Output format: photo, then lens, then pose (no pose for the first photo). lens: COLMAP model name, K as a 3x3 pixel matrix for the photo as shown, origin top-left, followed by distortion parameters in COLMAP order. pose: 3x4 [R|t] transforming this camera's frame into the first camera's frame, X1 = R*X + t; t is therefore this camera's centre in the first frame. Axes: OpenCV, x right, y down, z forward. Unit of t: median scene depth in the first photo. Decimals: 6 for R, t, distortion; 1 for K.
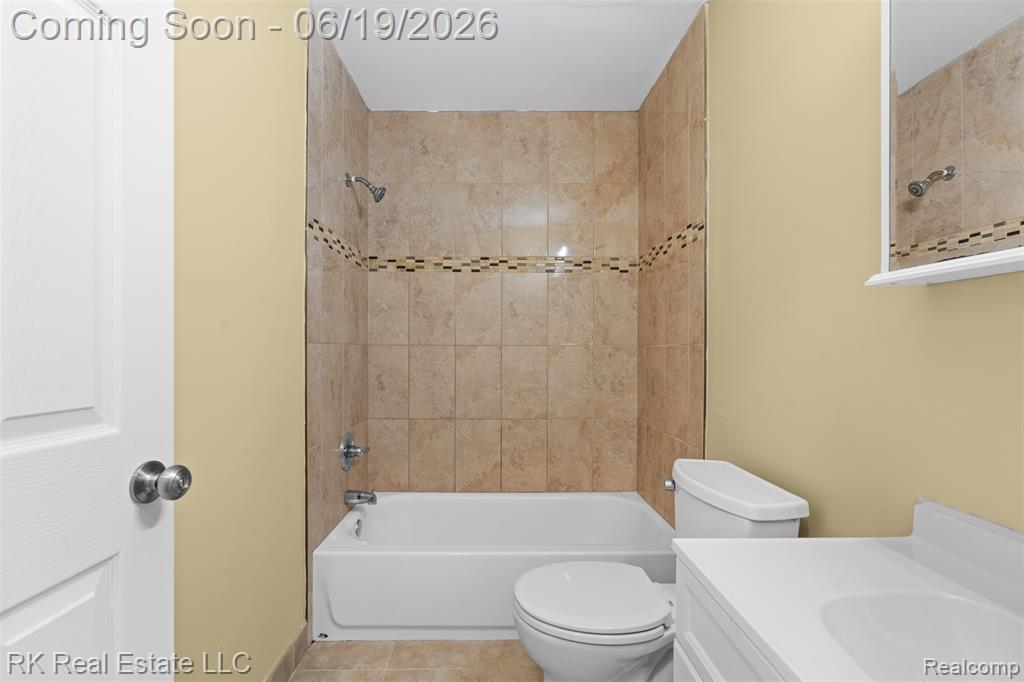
lens RADIAL K [[454.0, 0, 517.4], [0, 454.0, 350.7], [0, 0, 1]] dist [0.000090, 0.000339]
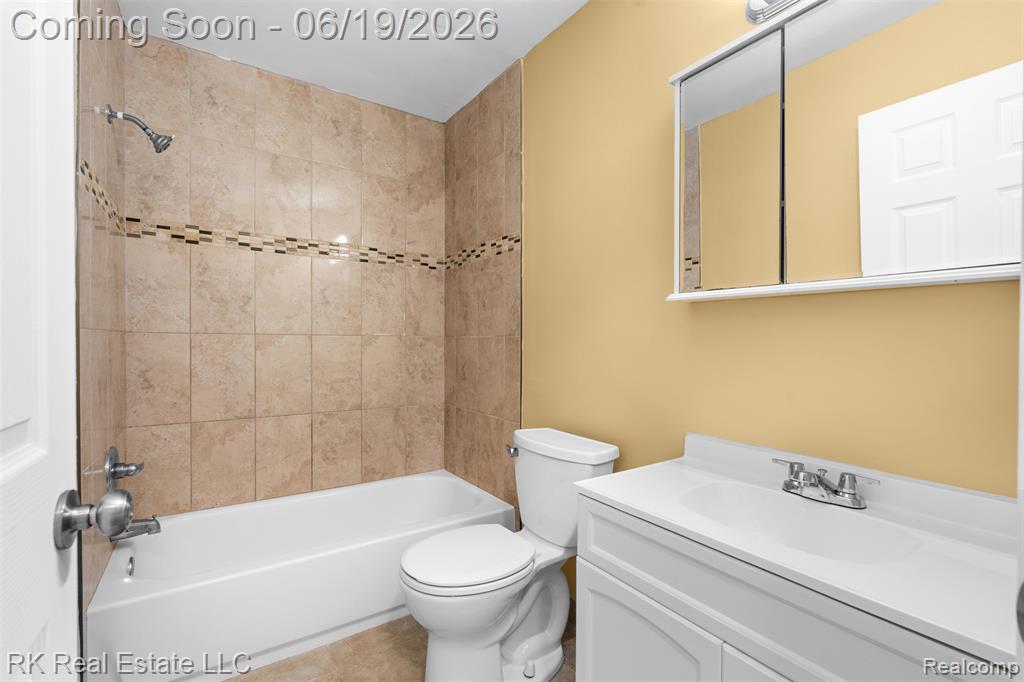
lens RADIAL K [[448.4, 0, 512.0], [0, 448.4, 341.0], [0, 0, 1]] dist [0.001694, 0.000381]
pose [[0.833365, 0.004949, 0.552701, -0.202522], [-0.005094, 0.999986, -0.001273, 0.000408], [-0.552699, -0.001755, 0.833379, 0.001467]]
